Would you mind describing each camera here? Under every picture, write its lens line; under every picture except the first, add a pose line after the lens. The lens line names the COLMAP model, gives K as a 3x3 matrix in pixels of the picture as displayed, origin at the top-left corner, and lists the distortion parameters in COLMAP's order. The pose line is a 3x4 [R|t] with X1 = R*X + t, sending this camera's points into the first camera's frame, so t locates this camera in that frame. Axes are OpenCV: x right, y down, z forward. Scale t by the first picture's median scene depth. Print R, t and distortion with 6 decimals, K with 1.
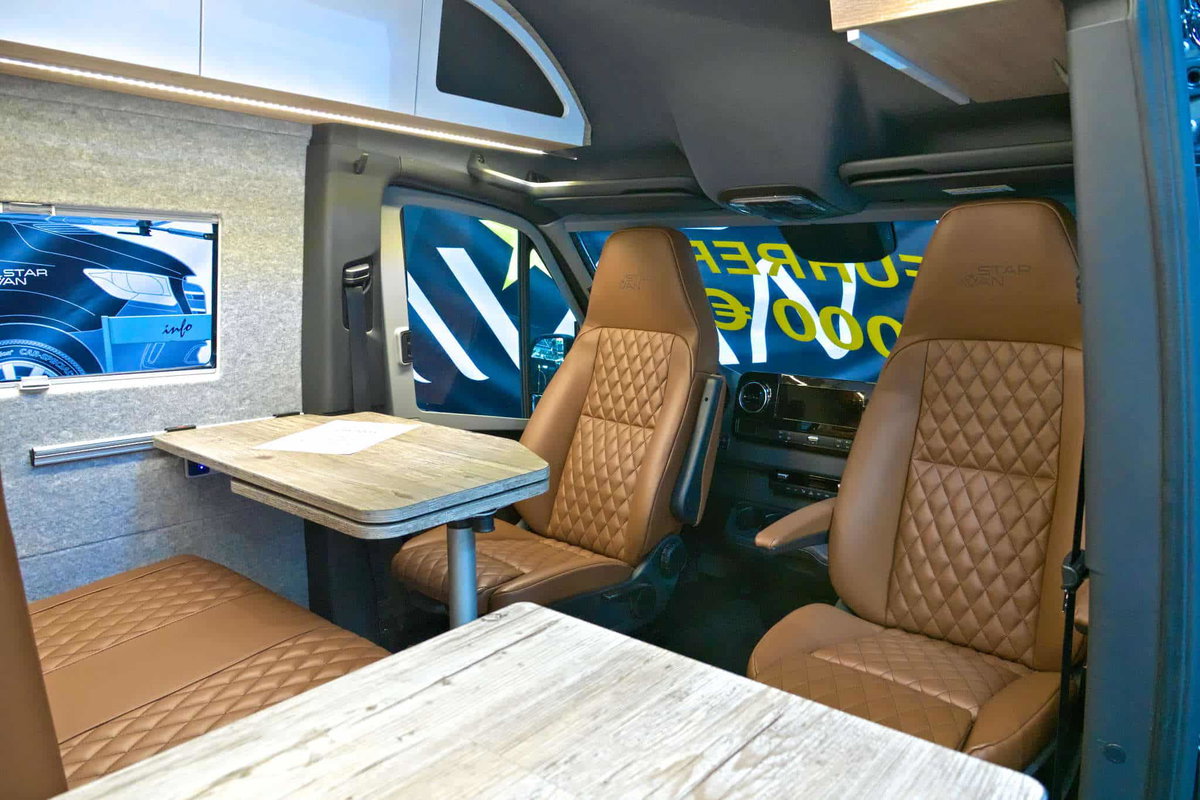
lens RADIAL K [[830.1, 0, 607.6], [0, 830.1, 409.5], [0, 0, 1]] dist [-0.002320, -0.000407]
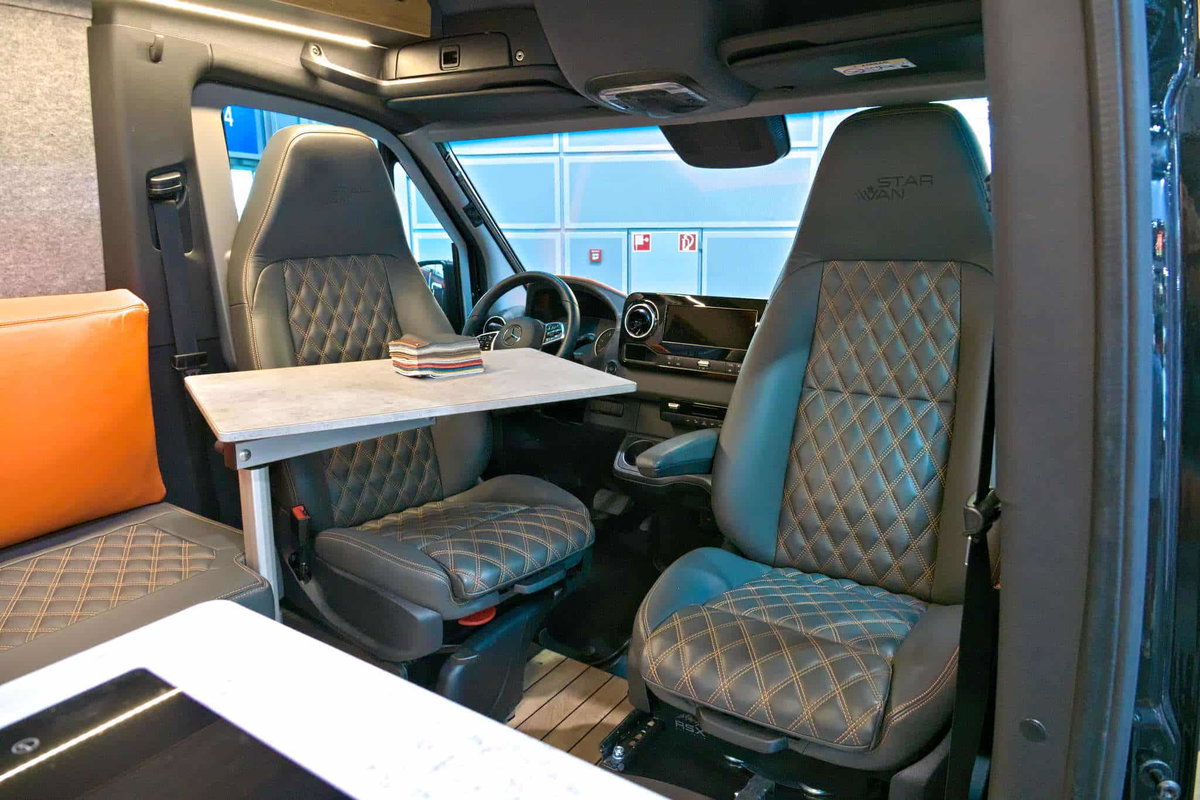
lens RADIAL K [[829.8, 0, 600.0], [0, 829.8, 400.0], [0, 0, 1]] dist [-0.007398, -0.000613]
pose [[0.995690, -0.032702, 0.086792, 0.057482], [0.027252, 0.997626, 0.063251, 0.014975], [-0.088655, -0.060613, 0.994216, 0.107741]]
